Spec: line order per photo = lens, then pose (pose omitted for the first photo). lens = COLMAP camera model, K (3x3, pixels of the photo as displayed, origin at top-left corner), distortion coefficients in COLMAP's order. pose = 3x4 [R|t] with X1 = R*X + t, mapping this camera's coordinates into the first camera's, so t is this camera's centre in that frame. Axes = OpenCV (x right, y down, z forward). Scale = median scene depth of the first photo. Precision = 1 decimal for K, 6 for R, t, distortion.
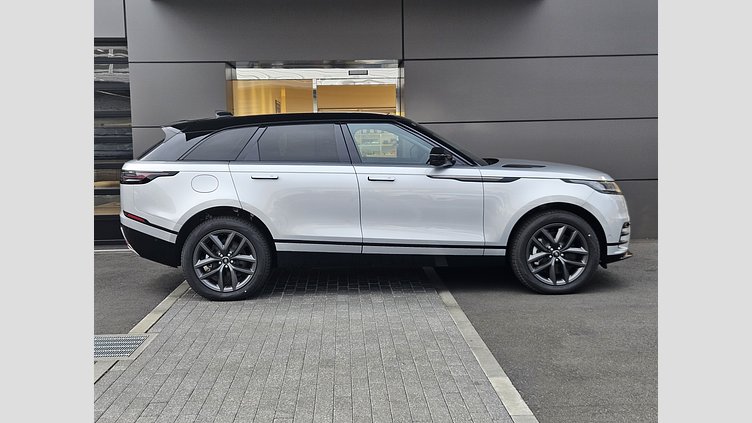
lens RADIAL K [[791.1, 0, 381.4], [0, 791.1, 206.2], [0, 0, 1]] dist [0.081029, 0.000000]
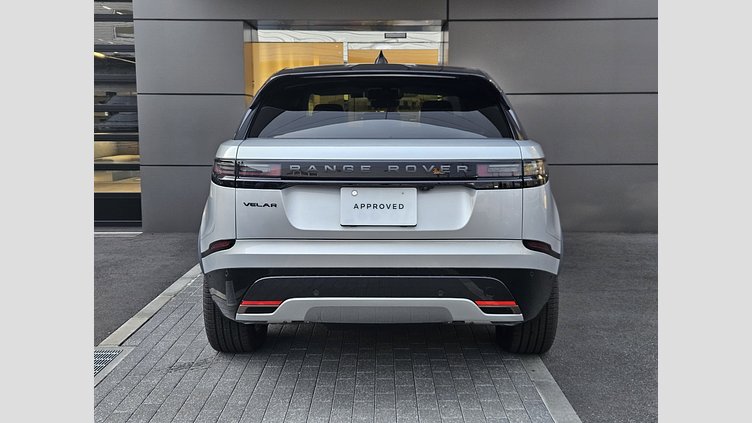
lens RADIAL K [[791.1, 0, 383.9], [0, 791.1, 217.8], [0, 0, 1]] dist [0.081029, 0.000000]
pose [[0.998876, 0.021131, -0.042423, -0.001471], [-0.019429, 0.999005, 0.040135, -0.006114], [0.043229, -0.039265, 0.998293, 0.227815]]
